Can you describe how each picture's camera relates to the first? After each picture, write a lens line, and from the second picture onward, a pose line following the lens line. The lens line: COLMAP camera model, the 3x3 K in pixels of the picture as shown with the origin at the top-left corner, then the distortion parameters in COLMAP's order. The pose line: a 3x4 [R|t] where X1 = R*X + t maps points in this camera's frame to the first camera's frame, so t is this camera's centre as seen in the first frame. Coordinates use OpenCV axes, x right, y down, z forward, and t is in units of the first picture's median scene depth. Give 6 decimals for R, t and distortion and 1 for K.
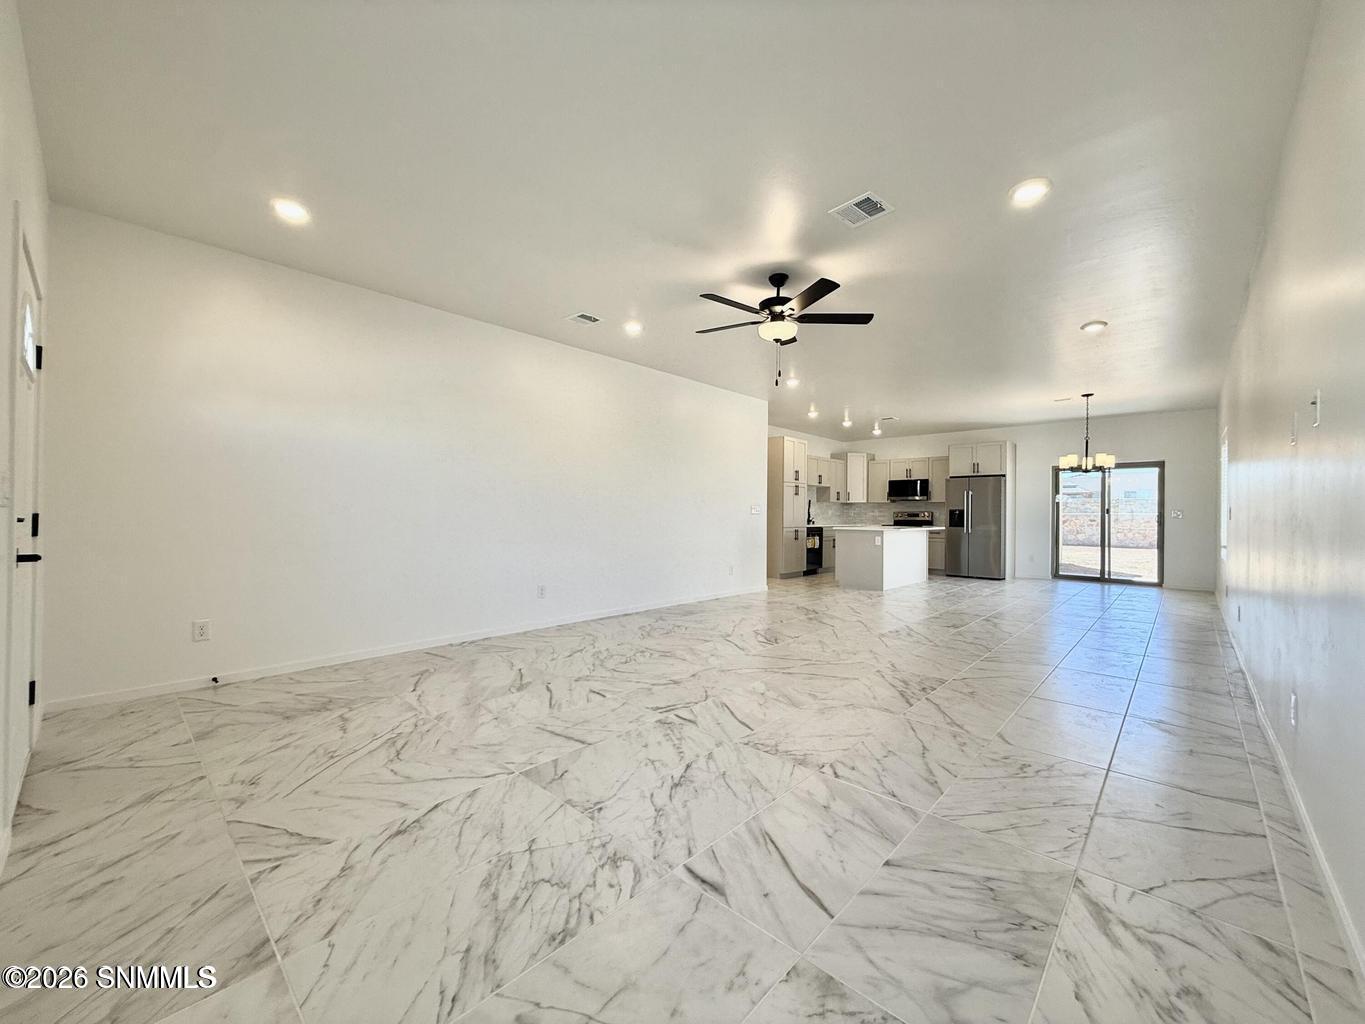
lens RADIAL K [[544.4, 0, 679.2], [0, 544.4, 508.3], [0, 0, 1]] dist [0.002245, -0.000609]
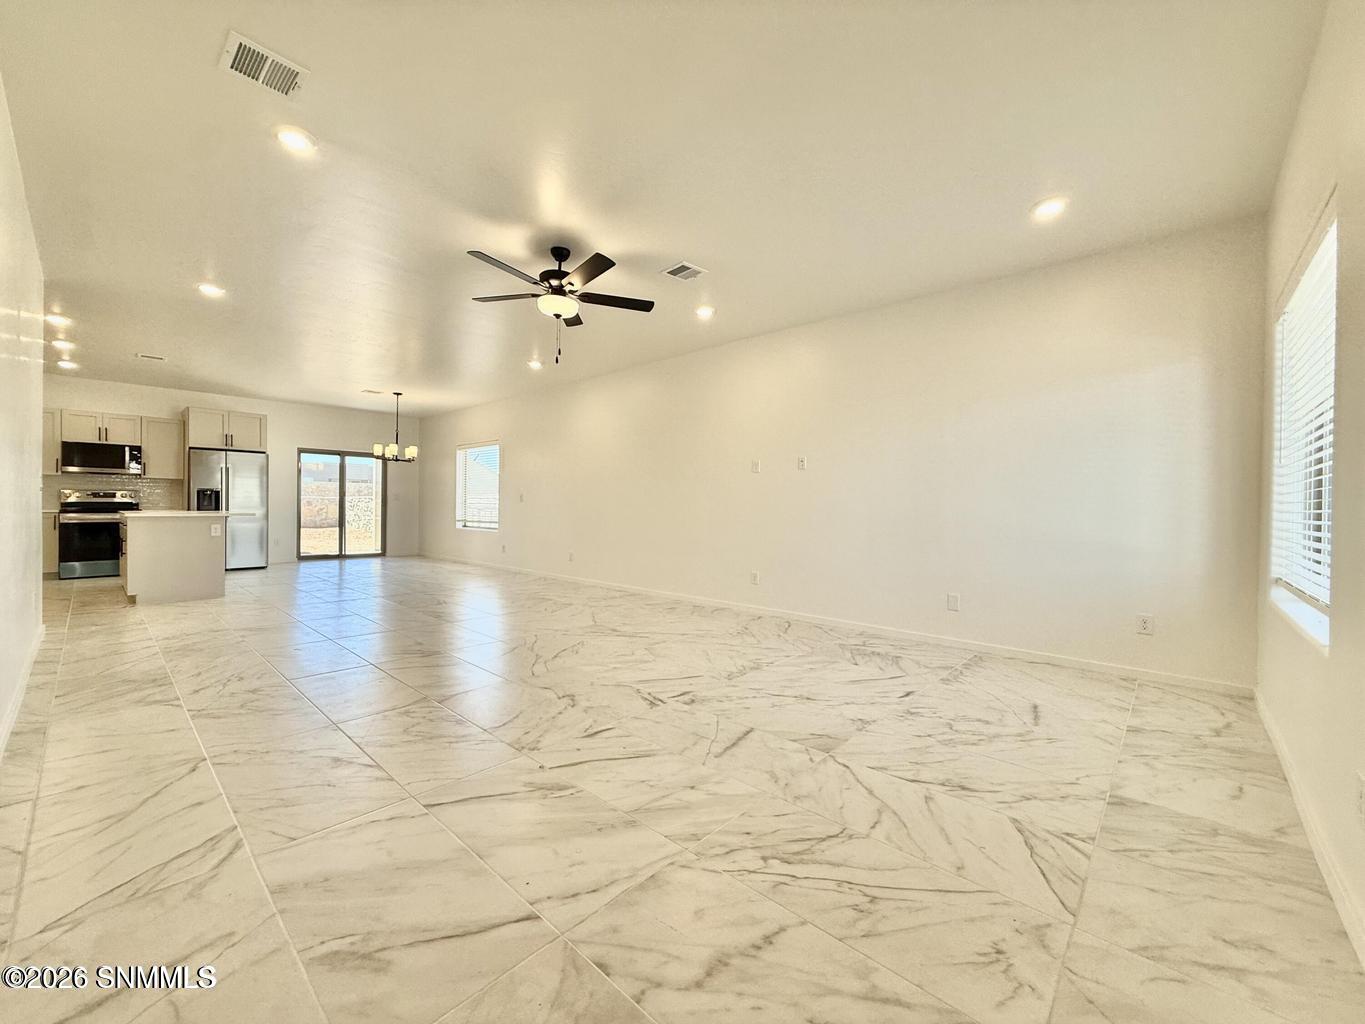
lens RADIAL K [[544.4, 0, 677.0], [0, 544.4, 511.0], [0, 0, 1]] dist [0.002245, -0.000609]
pose [[-0.009212, -0.017169, 0.999810, -1.097428], [-0.022343, 0.999607, 0.016960, 0.019967], [-0.999708, -0.022183, -0.009592, 1.100444]]
